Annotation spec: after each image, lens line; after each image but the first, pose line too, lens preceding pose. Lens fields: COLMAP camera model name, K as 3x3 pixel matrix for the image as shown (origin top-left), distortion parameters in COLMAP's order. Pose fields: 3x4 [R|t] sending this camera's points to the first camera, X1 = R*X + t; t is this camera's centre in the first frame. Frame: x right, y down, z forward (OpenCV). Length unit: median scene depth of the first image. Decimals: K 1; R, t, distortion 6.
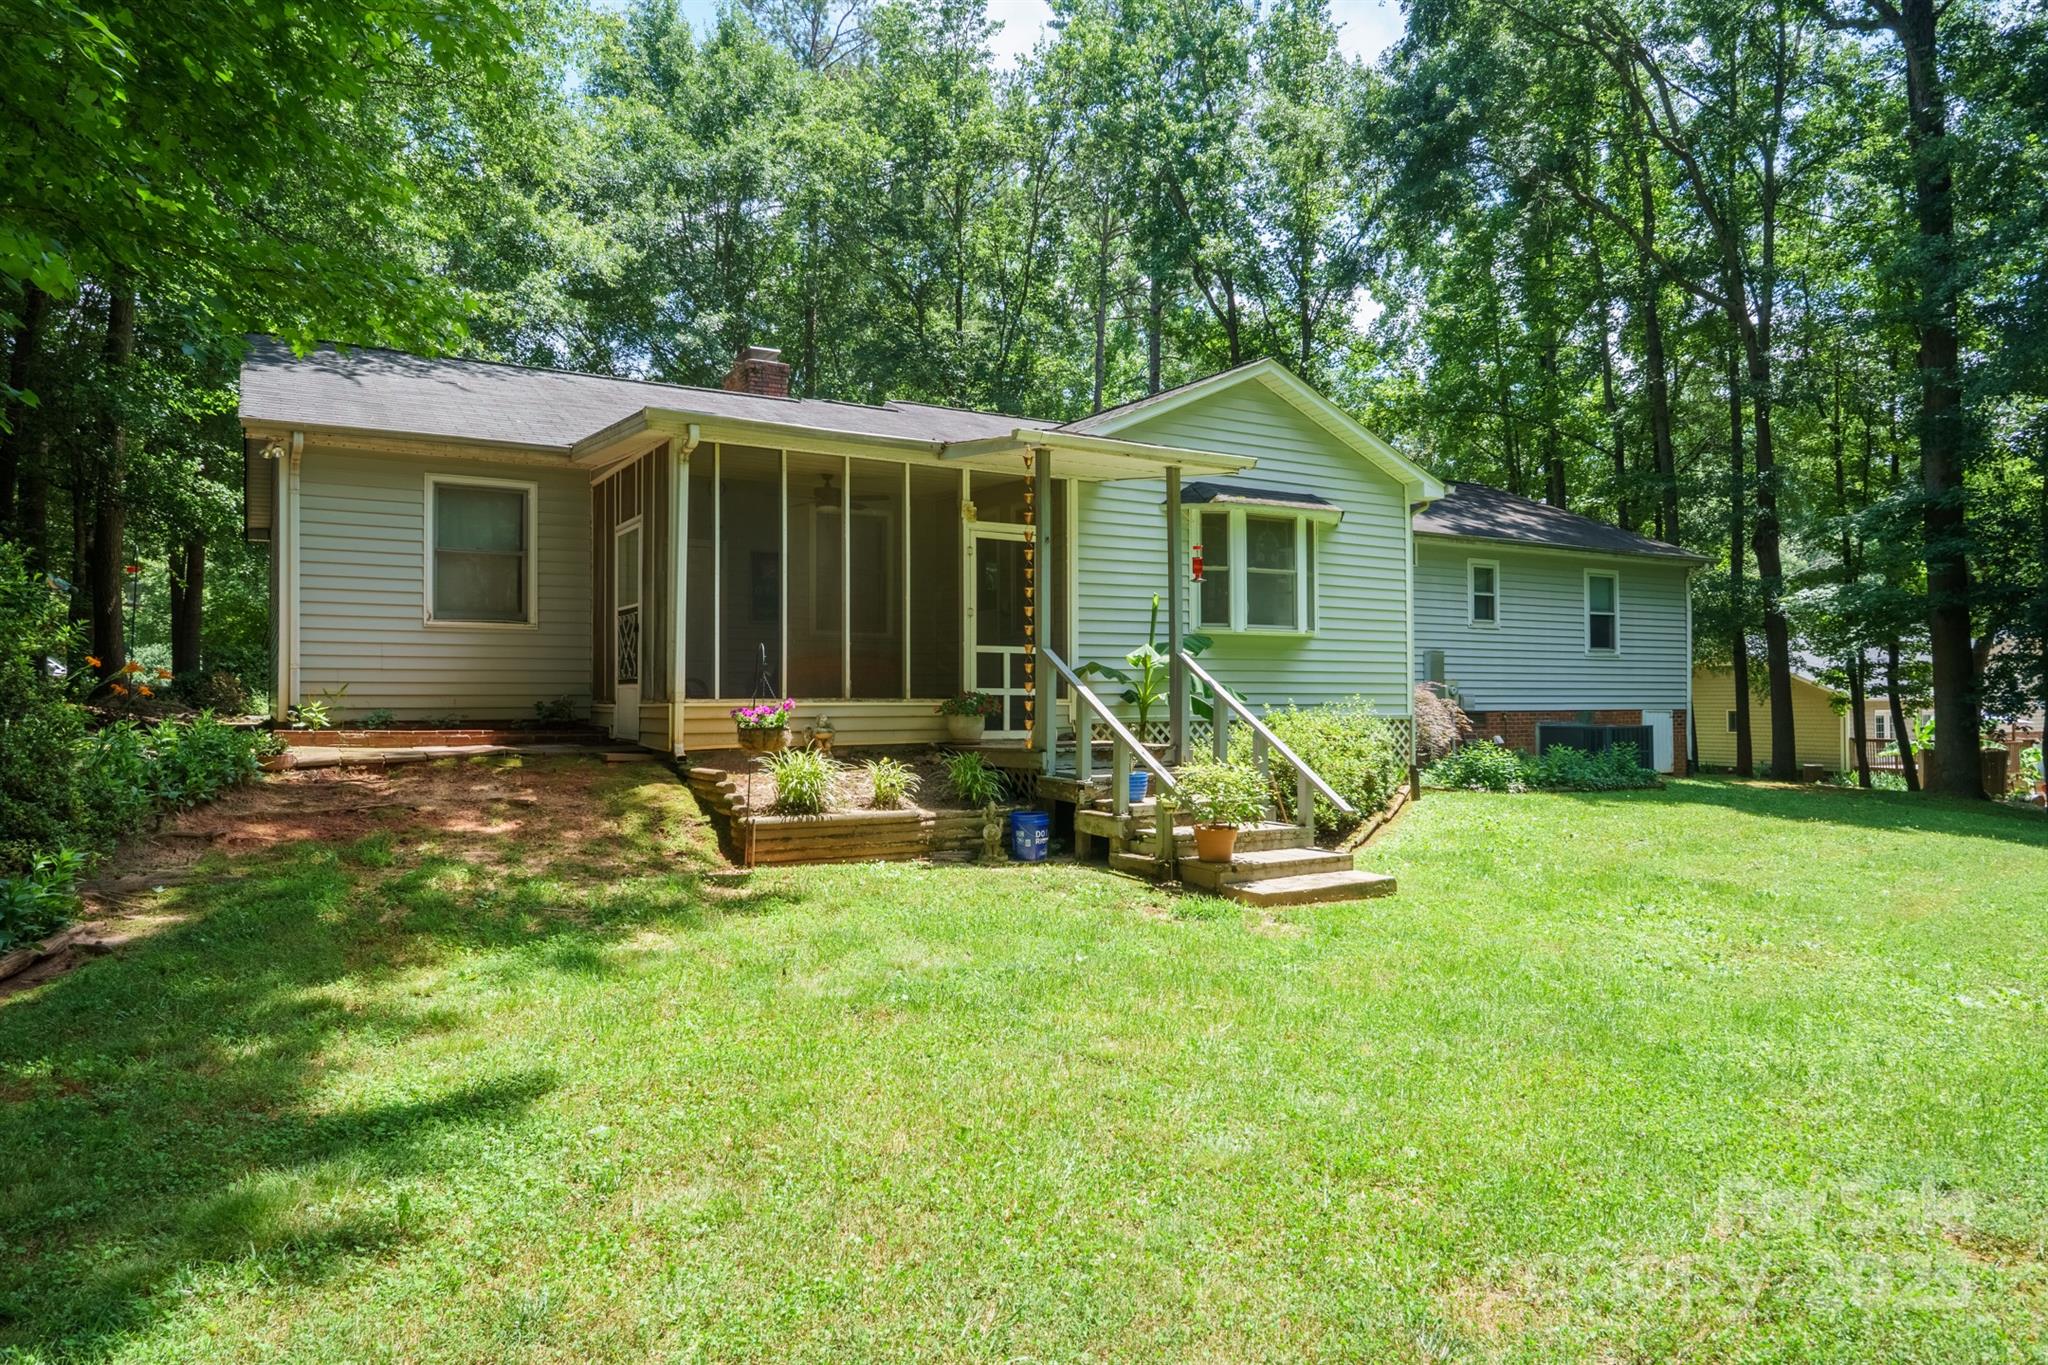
lens RADIAL K [[1313.2, 0, 1020.8], [0, 1313.2, 679.0], [0, 0, 1]] dist [-0.018658, 0.001851]
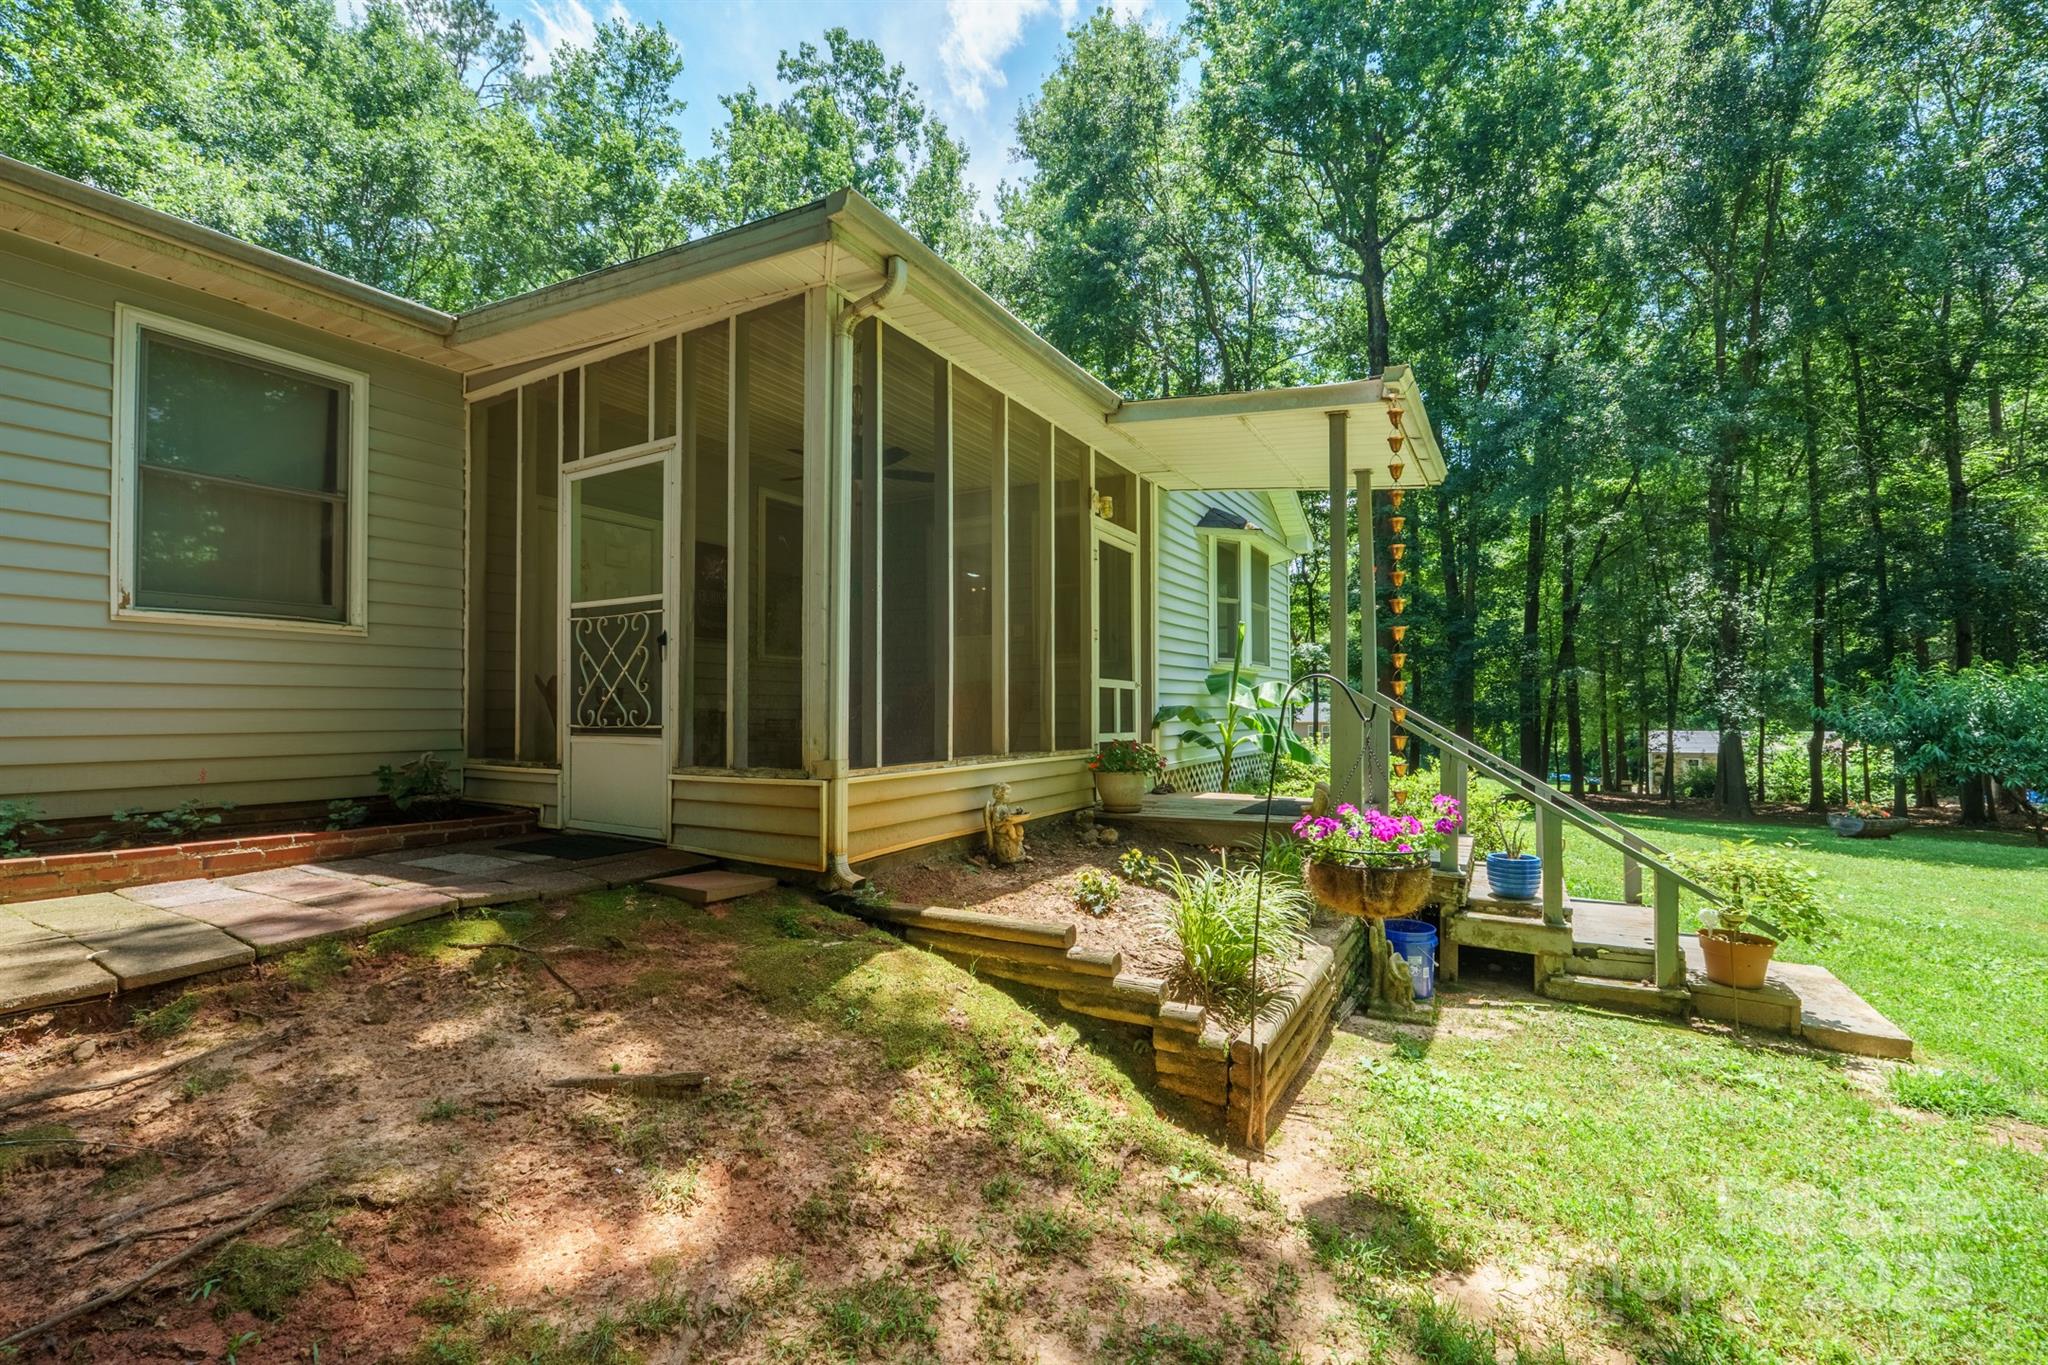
lens RADIAL K [[892.0, 0, 1022.6], [0, 892.0, 698.5], [0, 0, 1]] dist [-0.003580, -0.000940]
pose [[0.879381, 0.004549, 0.476097, -0.312152], [-0.005366, 0.999986, 0.000356, -0.012905], [-0.476089, -0.002868, 0.879393, 0.544225]]
